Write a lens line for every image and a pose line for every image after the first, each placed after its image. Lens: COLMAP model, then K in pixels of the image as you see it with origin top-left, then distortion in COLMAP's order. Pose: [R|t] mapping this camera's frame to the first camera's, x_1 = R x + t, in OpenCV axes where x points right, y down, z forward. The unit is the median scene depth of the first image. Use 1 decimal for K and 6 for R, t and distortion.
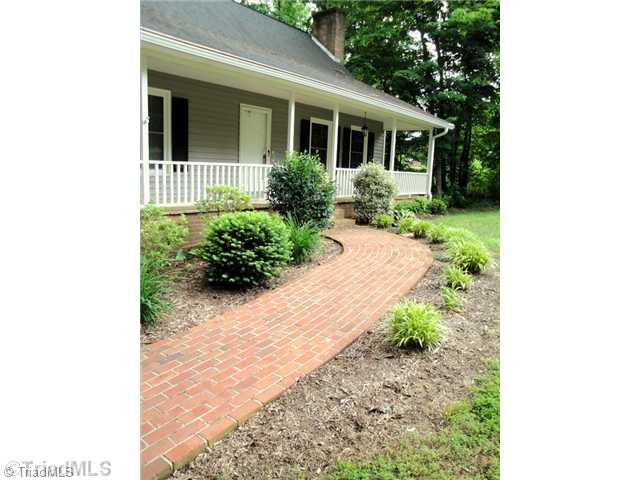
lens RADIAL K [[519.1, 0, 324.0], [0, 519.1, 238.3], [0, 0, 1]] dist [-0.178965, 0.134985]
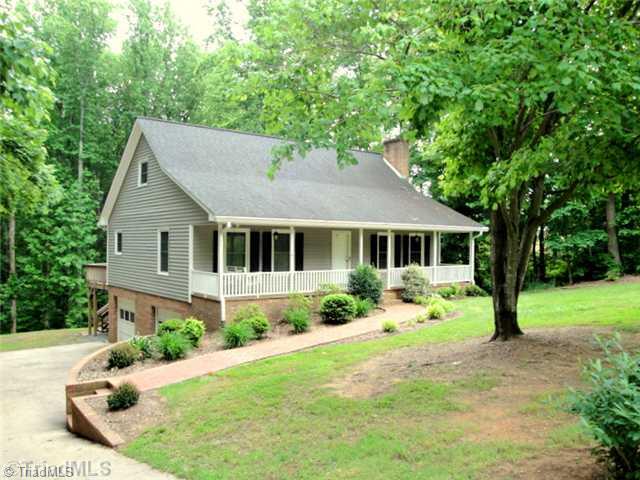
lens RADIAL K [[519.1, 0, 324.0], [0, 519.1, 238.3], [0, 0, 1]] dist [-0.178965, 0.134985]
pose [[0.985958, -0.037930, -0.162629, 0.091564], [0.009937, 0.985464, -0.169596, 0.048846], [0.166697, 0.165599, 0.972003, -0.682280]]
